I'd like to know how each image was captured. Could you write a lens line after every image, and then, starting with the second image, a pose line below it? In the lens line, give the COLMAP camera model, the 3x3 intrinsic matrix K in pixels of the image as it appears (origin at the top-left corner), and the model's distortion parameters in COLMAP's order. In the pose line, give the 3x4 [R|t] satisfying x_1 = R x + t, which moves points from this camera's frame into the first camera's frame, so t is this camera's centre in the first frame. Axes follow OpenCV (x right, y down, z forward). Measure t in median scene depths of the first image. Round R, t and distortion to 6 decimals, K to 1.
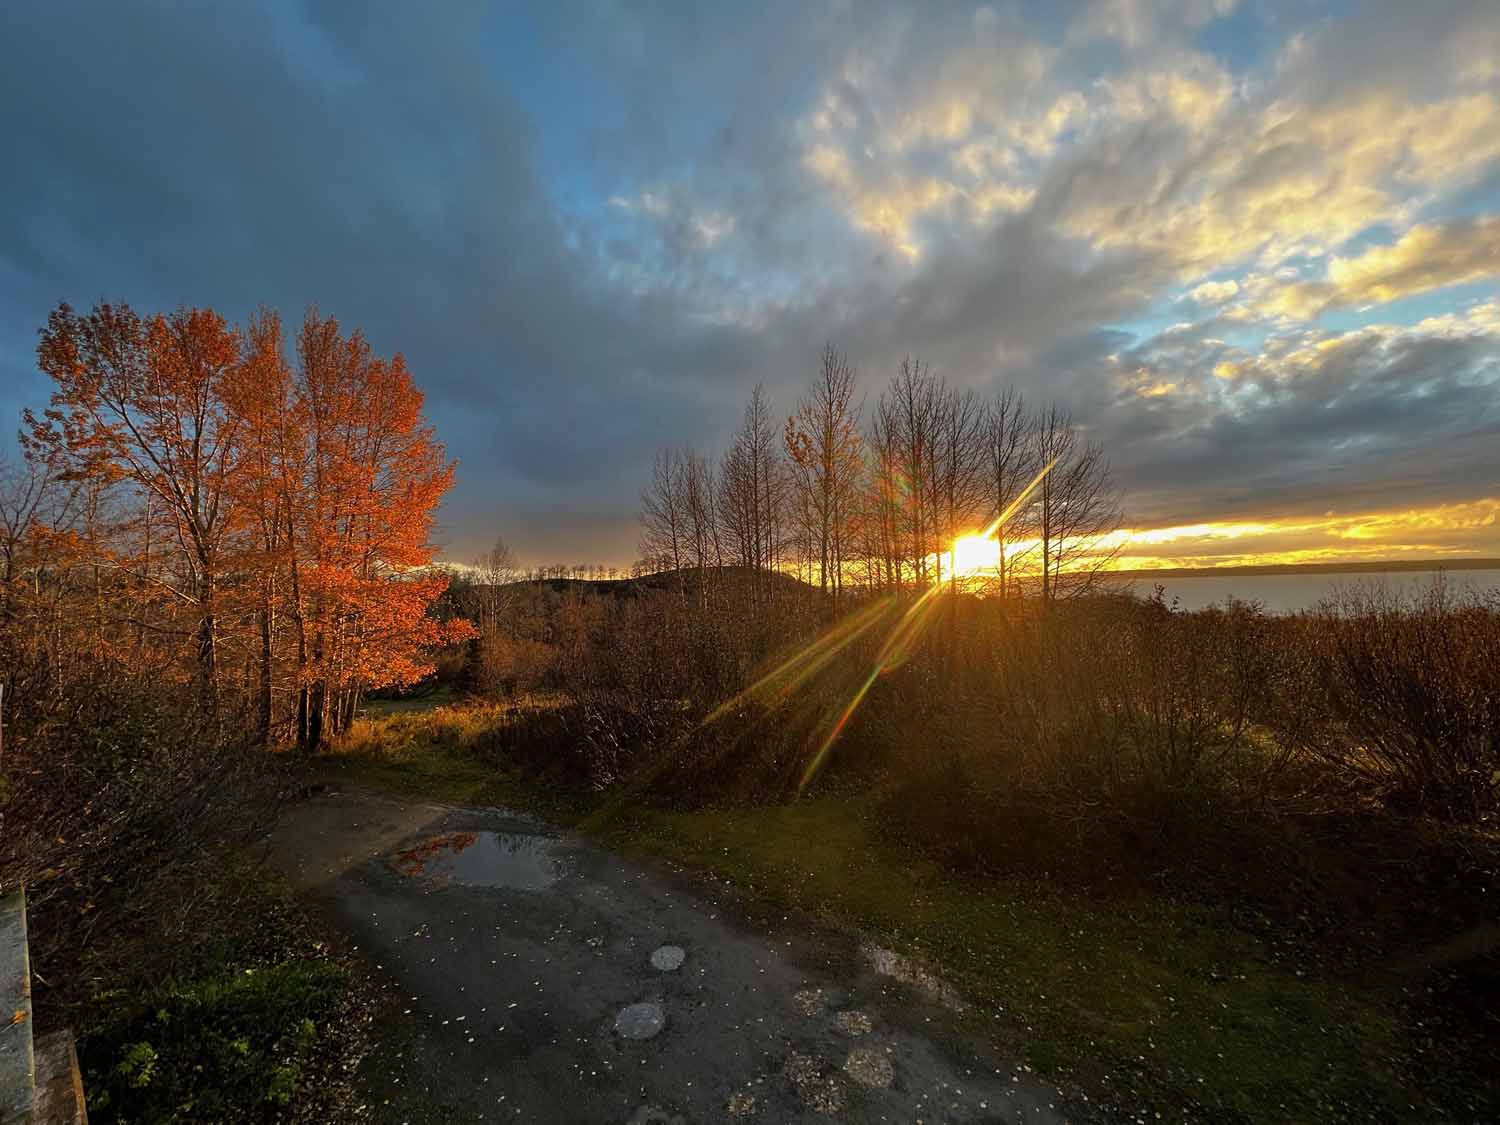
lens RADIAL K [[596.6, 0, 750.2], [0, 596.6, 565.4], [0, 0, 1]] dist [0.003345, -0.000604]
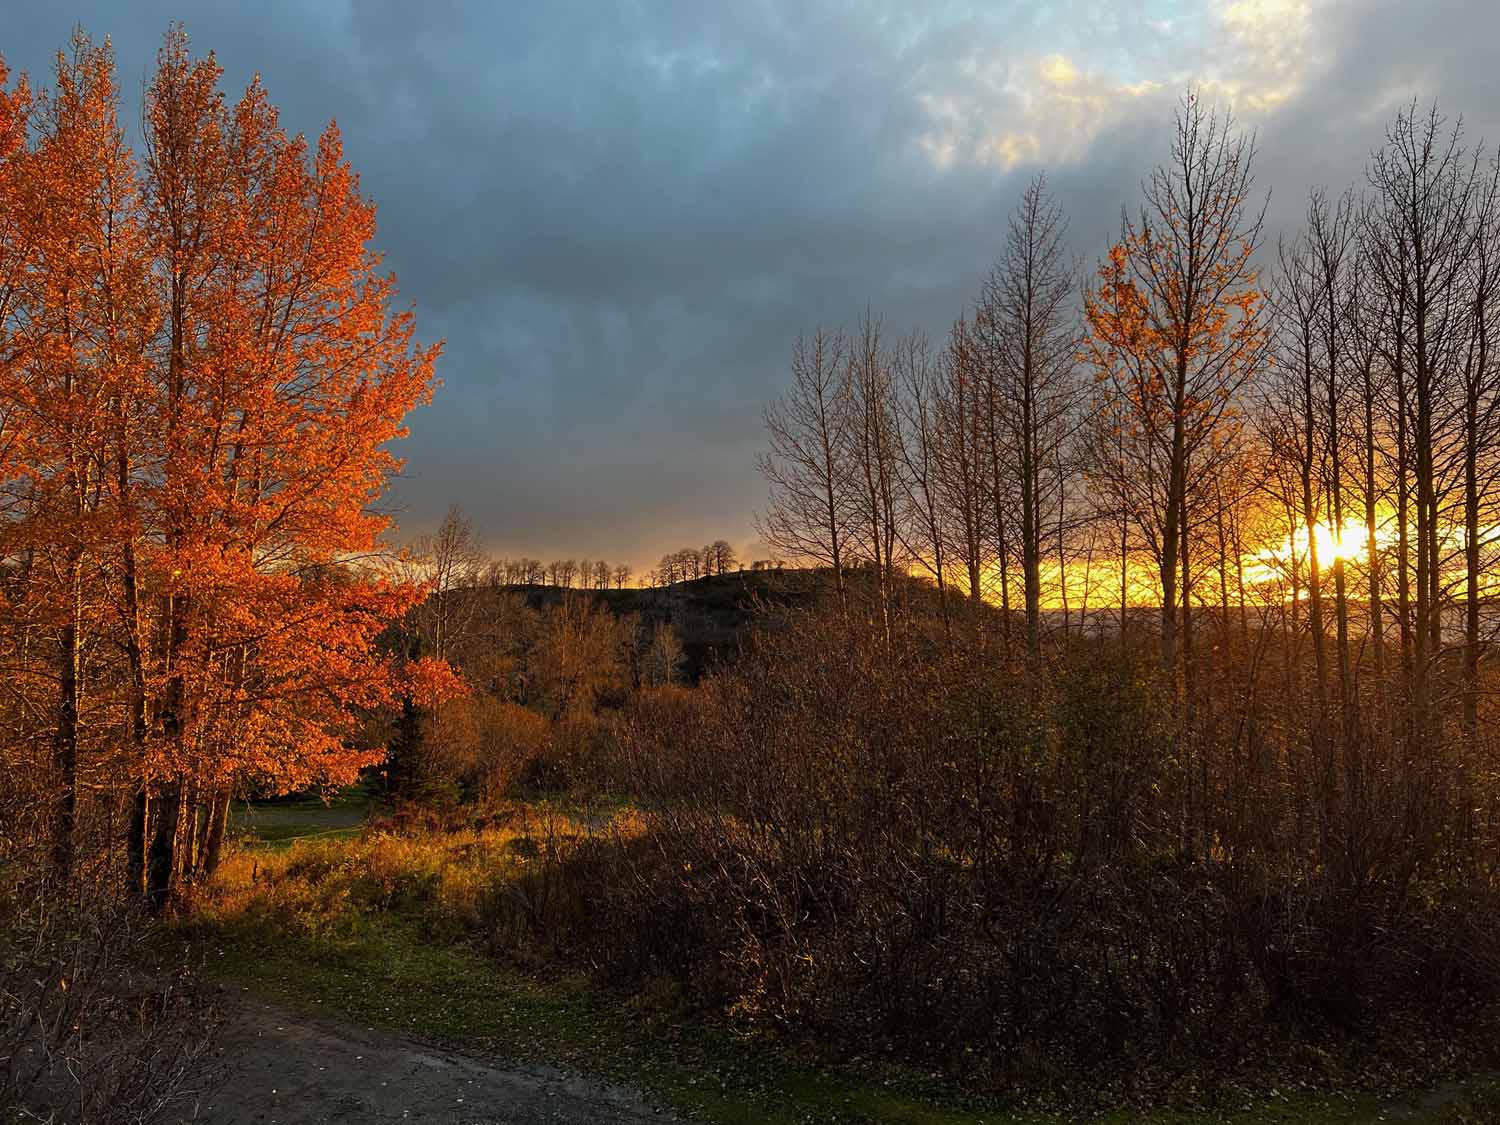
lens RADIAL K [[1109.8, 0, 749.2], [0, 1109.8, 563.0], [0, 0, 1]] dist [0.067941, -0.065404]
pose [[0.994296, 0.018357, -0.105068, -0.120719], [-0.018672, 0.999824, -0.002014, 0.007179], [0.105012, 0.003965, 0.994463, 0.092436]]
